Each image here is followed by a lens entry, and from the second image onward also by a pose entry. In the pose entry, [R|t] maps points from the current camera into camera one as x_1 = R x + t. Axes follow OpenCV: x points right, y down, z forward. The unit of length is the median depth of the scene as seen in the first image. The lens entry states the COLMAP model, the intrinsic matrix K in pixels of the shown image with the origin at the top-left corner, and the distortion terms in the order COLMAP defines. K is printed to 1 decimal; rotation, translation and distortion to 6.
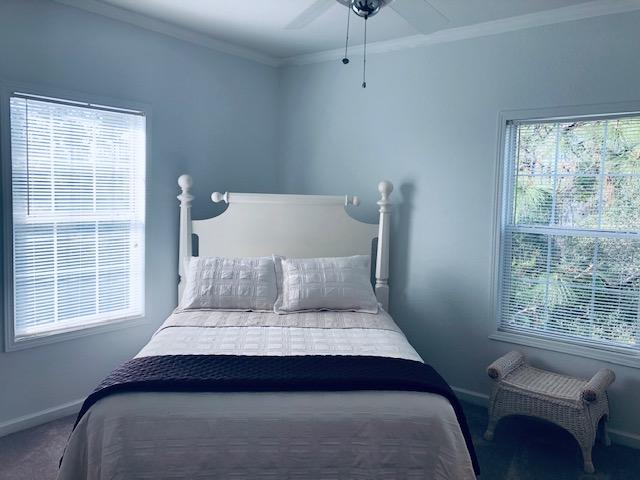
lens RADIAL K [[525.2, 0, 319.2], [0, 525.2, 232.4], [0, 0, 1]] dist [0.067762, -0.076189]
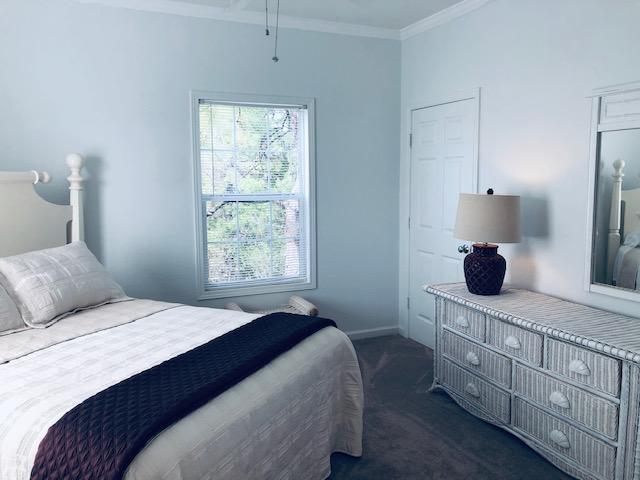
lens RADIAL K [[535.1, 0, 320.0], [0, 535.1, 240.0], [0, 0, 1]] dist [0.073517, -0.164954]
pose [[0.460314, -0.127684, 0.878526, -0.593428], [0.082672, 0.991468, 0.100782, -0.015910], [-0.883899, 0.026238, 0.466942, 0.298338]]
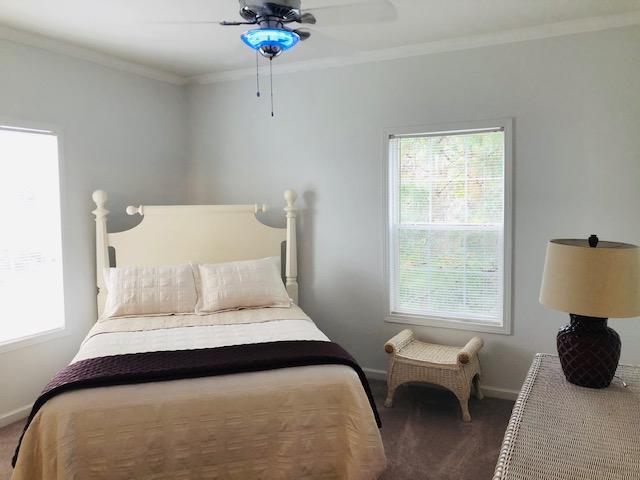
lens RADIAL K [[525.2, 0, 319.2], [0, 525.2, 232.4], [0, 0, 1]] dist [0.067762, -0.076189]
pose [[0.981069, -0.051030, 0.186814, -0.032697], [0.052203, 0.998636, -0.001363, -0.001984], [-0.186489, 0.011090, 0.982394, -0.131834]]
